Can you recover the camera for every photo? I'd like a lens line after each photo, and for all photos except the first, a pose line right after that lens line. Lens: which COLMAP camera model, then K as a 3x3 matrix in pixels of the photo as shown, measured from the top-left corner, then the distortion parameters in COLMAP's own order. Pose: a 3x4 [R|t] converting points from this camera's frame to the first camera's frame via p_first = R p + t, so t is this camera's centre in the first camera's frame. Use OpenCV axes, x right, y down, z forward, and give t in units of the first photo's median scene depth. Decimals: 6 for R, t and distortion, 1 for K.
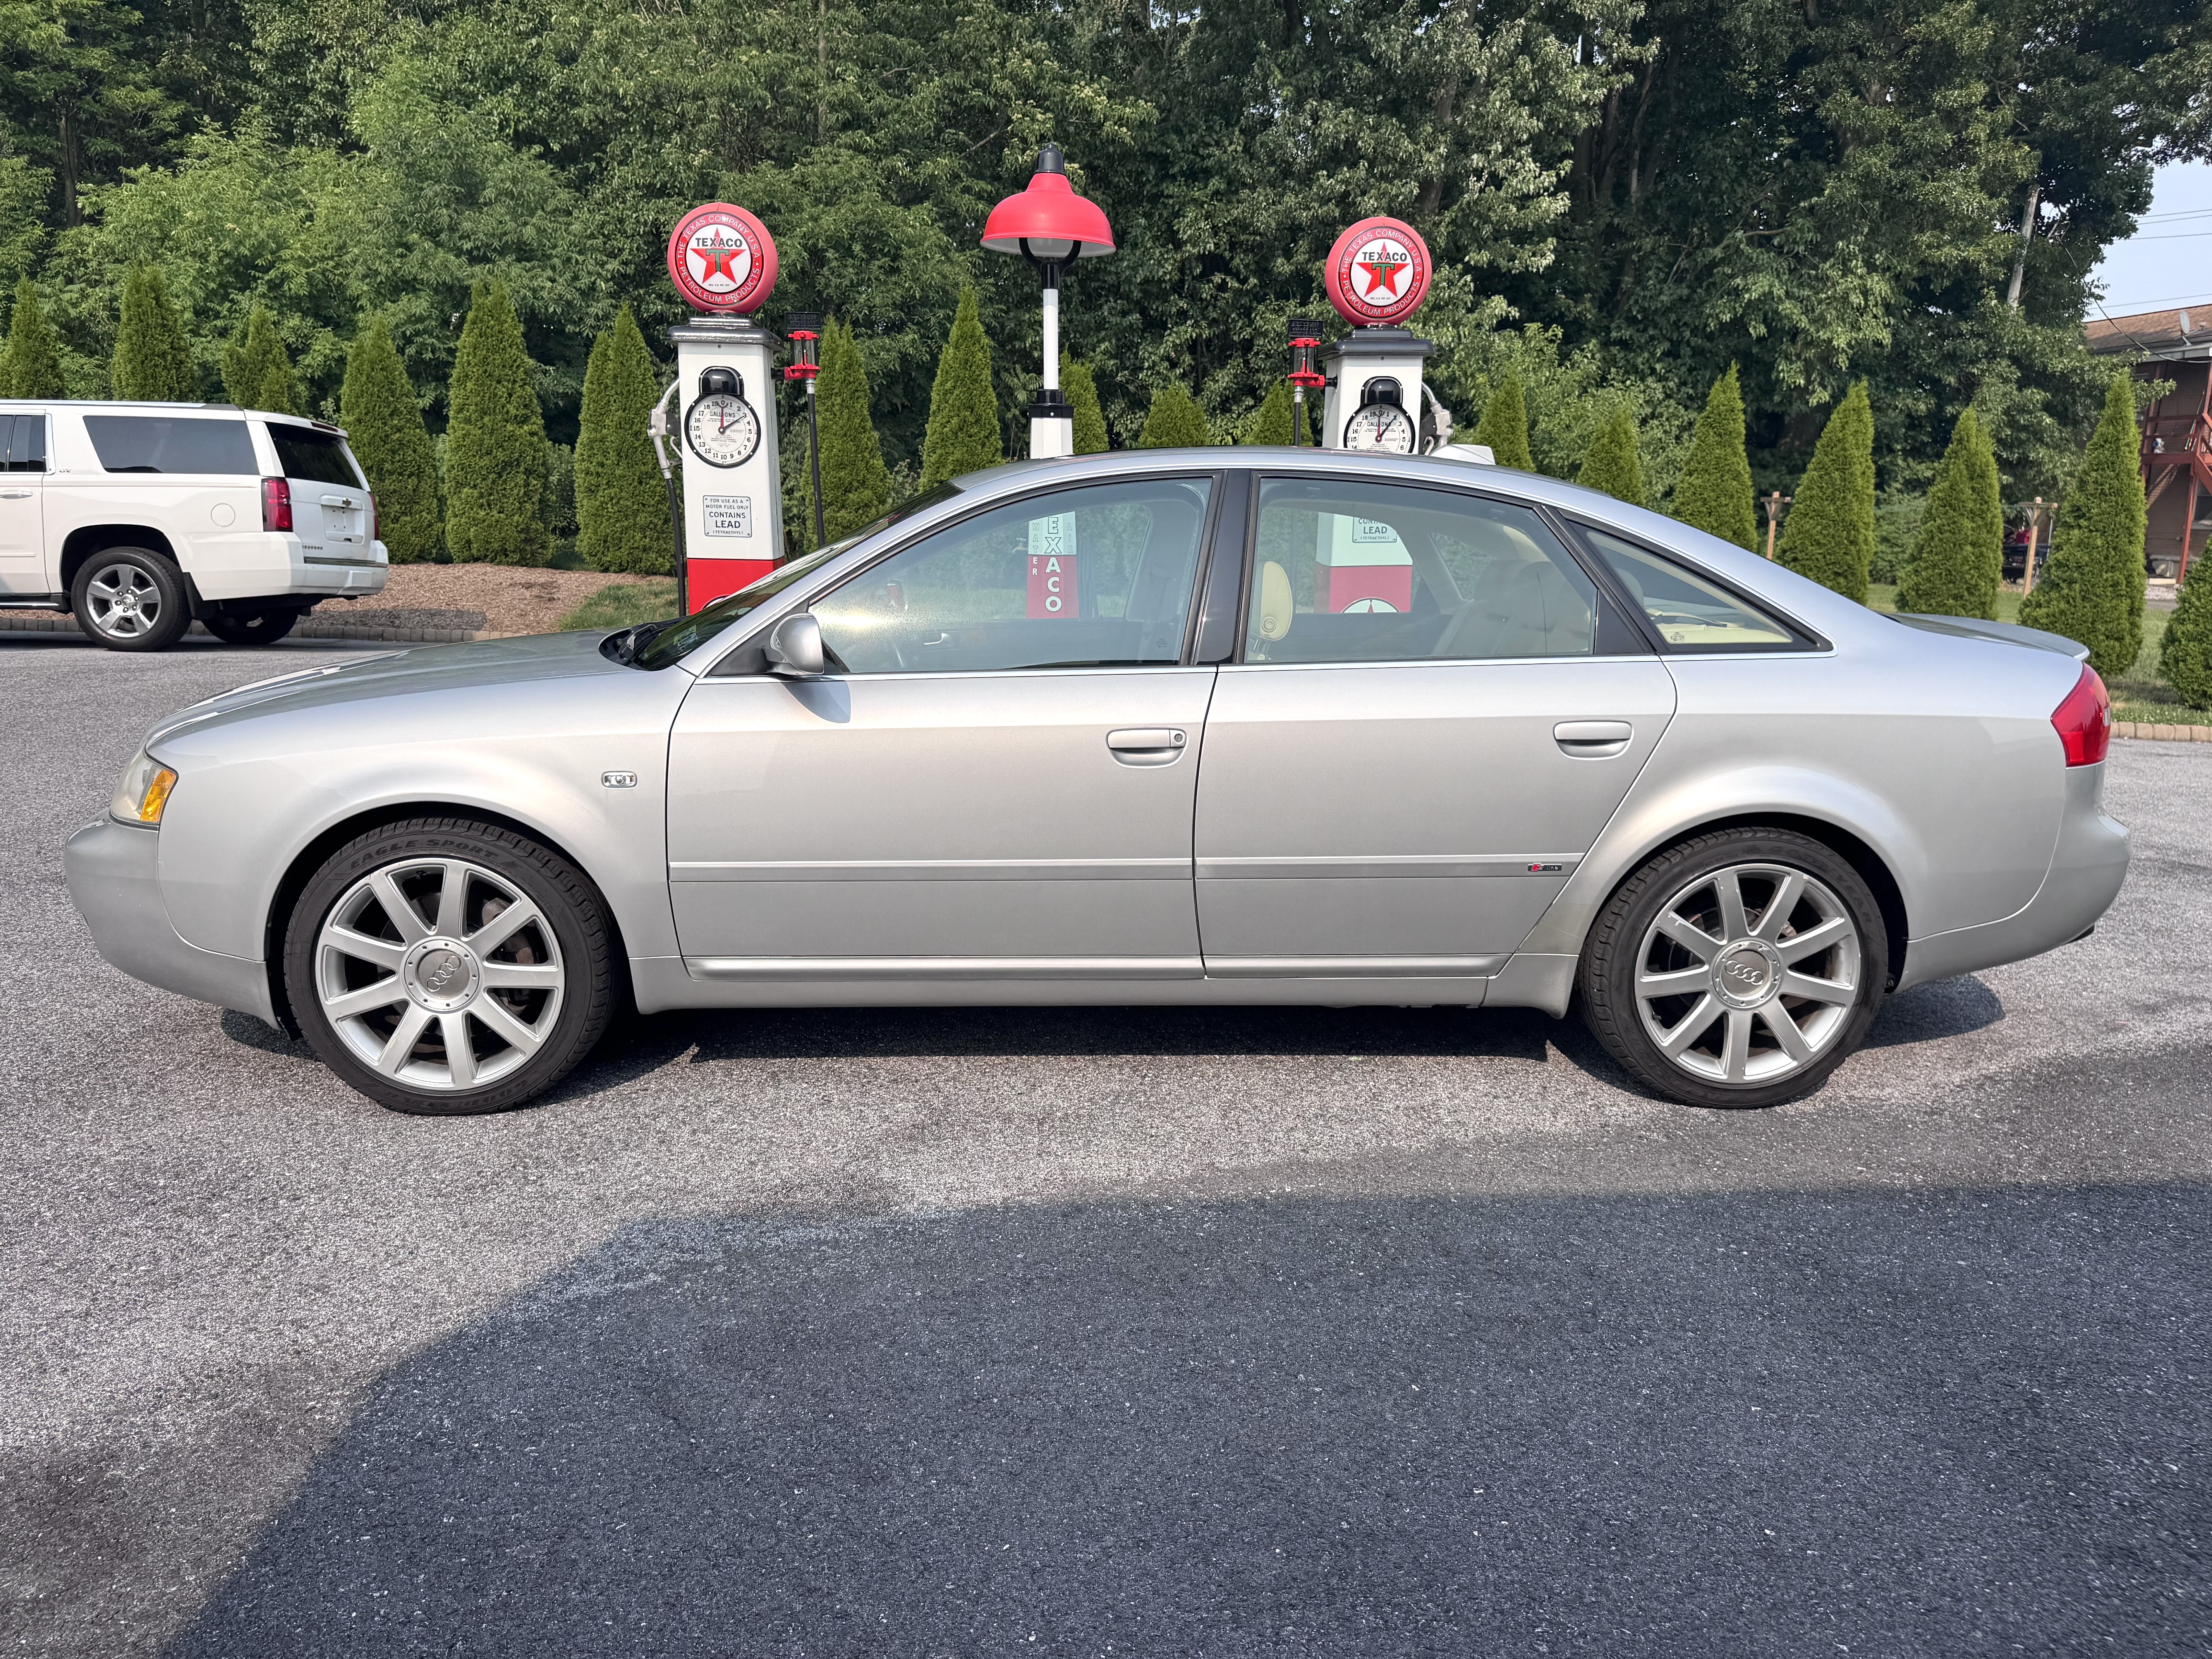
lens RADIAL K [[1568.3, 0, 1124.0], [0, 1568.3, 829.4], [0, 0, 1]] dist [0.009664, -0.018119]
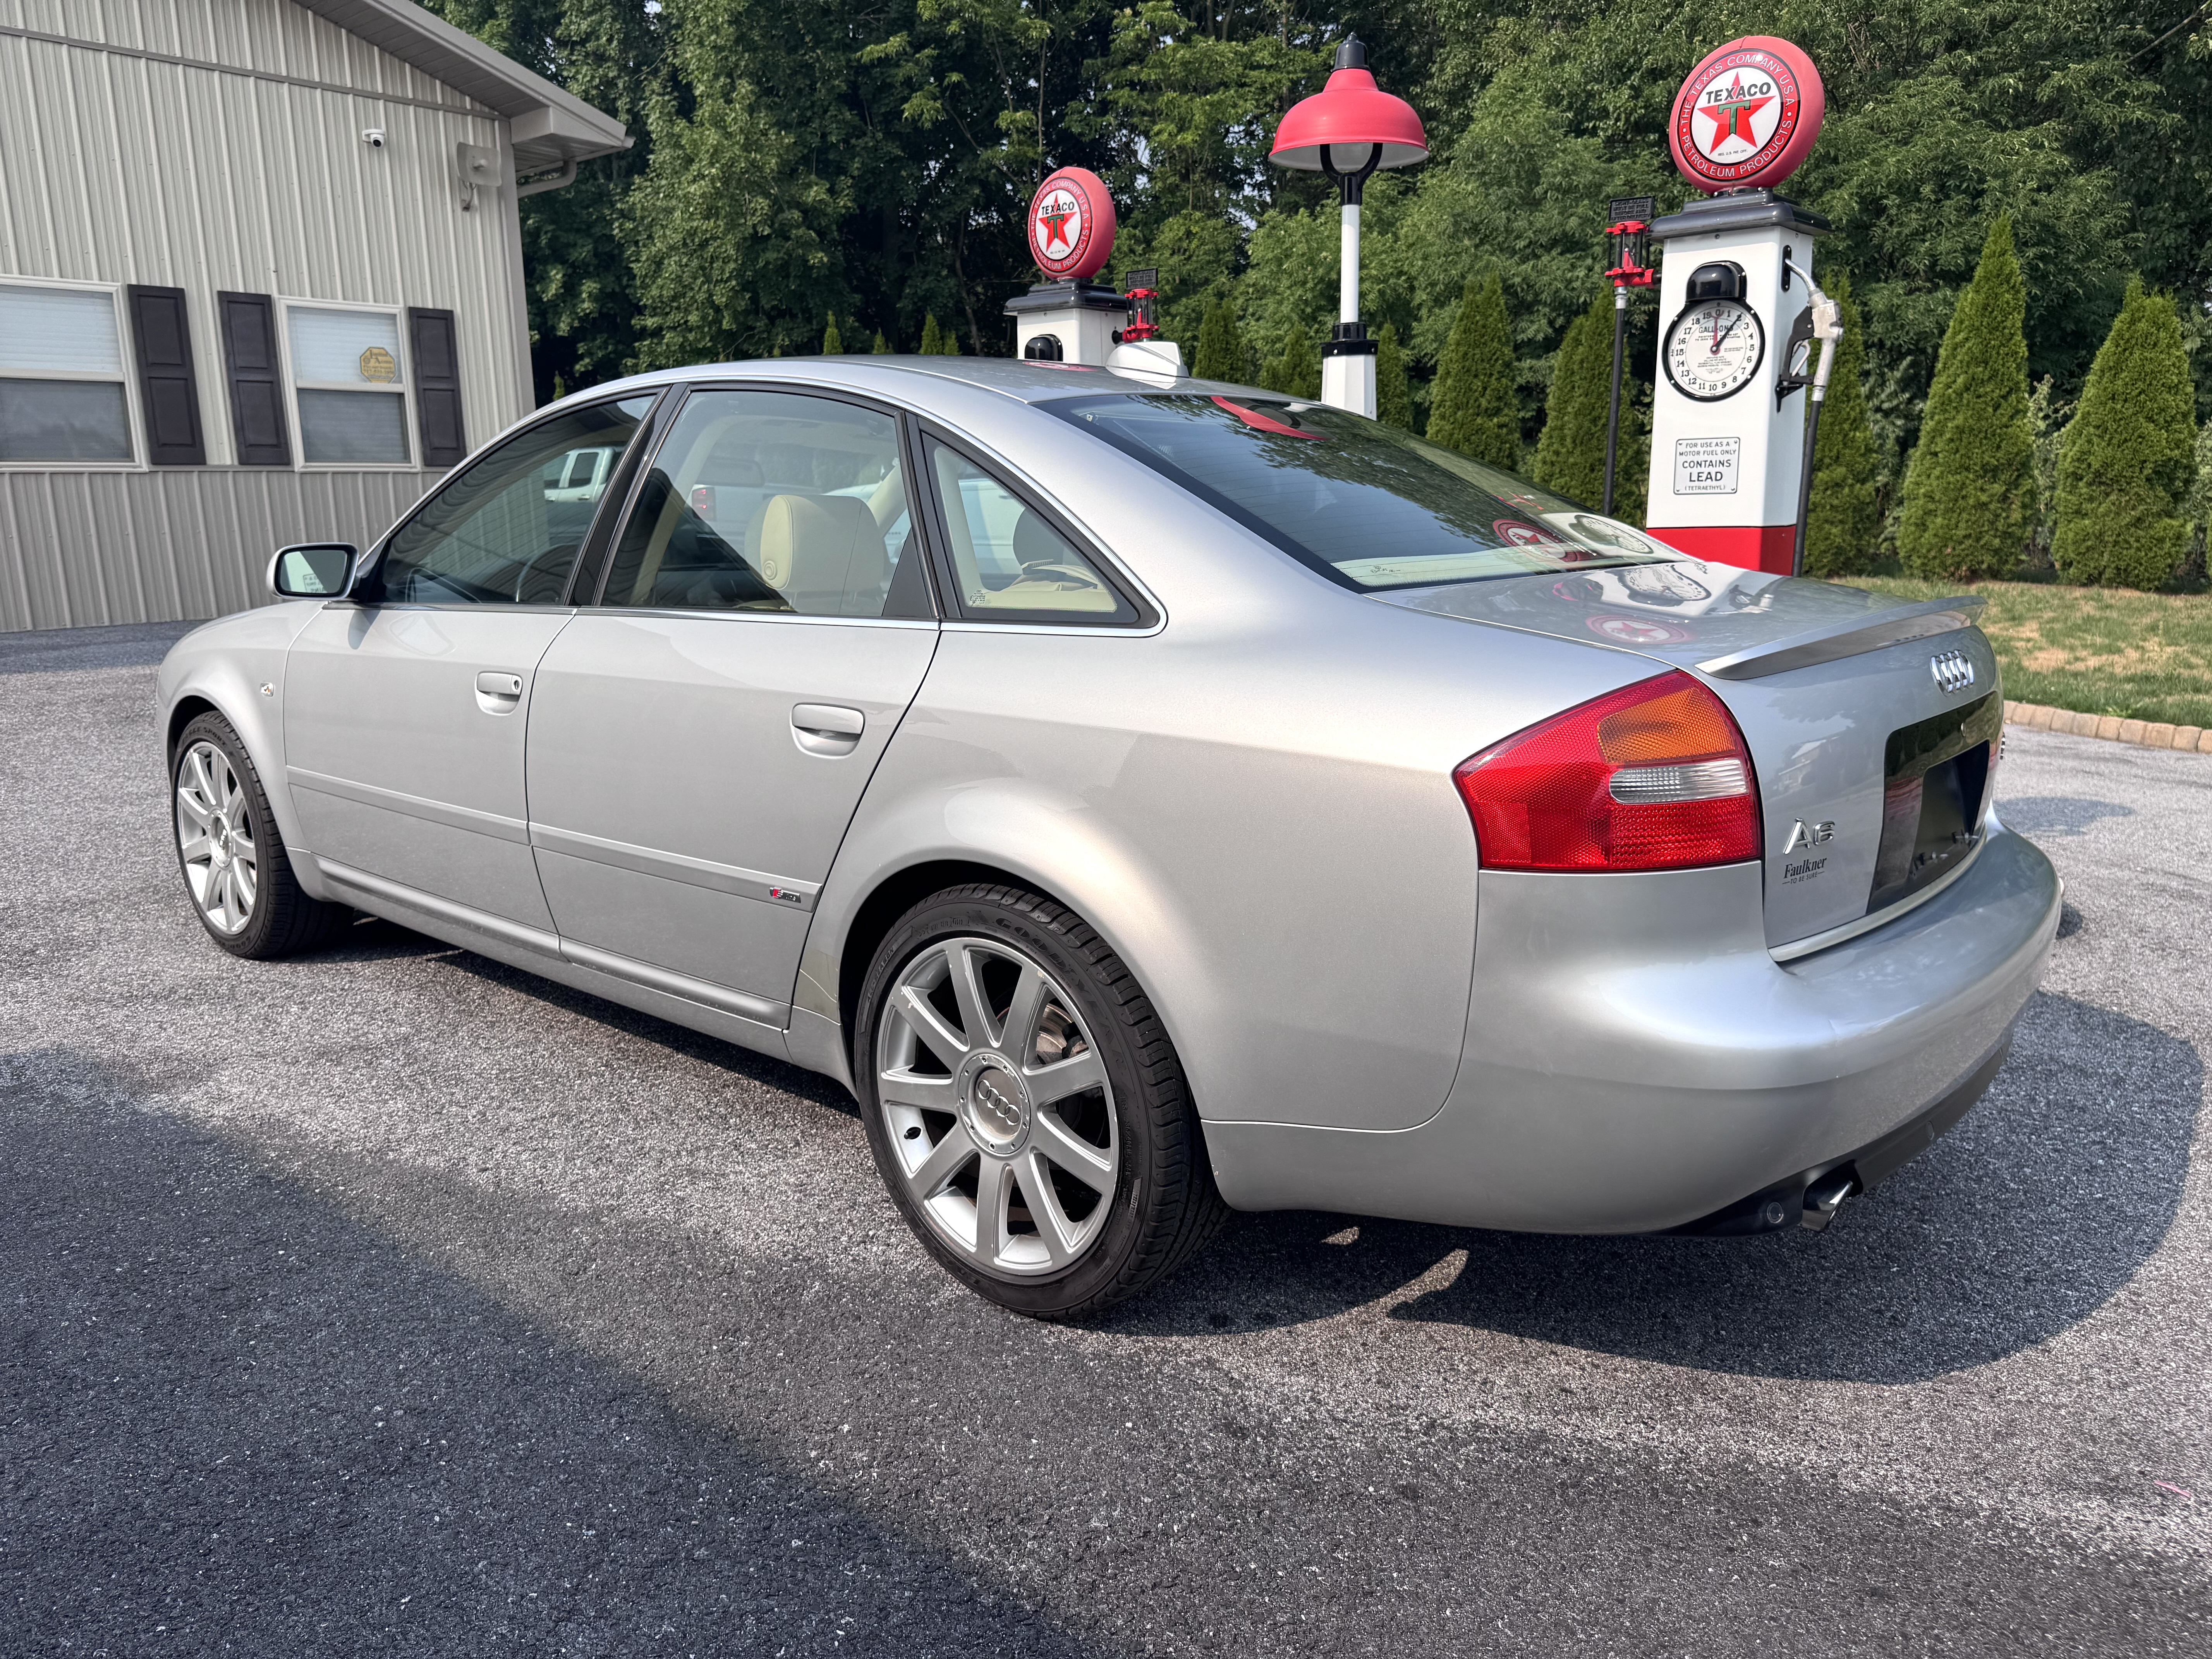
lens RADIAL K [[1568.3, 0, 1085.4], [0, 1568.3, 840.8], [0, 0, 1]] dist [0.009664, -0.018119]
pose [[0.741556, 0.119669, -0.660132, 0.125672], [-0.114341, 0.992111, 0.051406, -0.007915], [0.661076, 0.037360, 0.749388, 0.076459]]
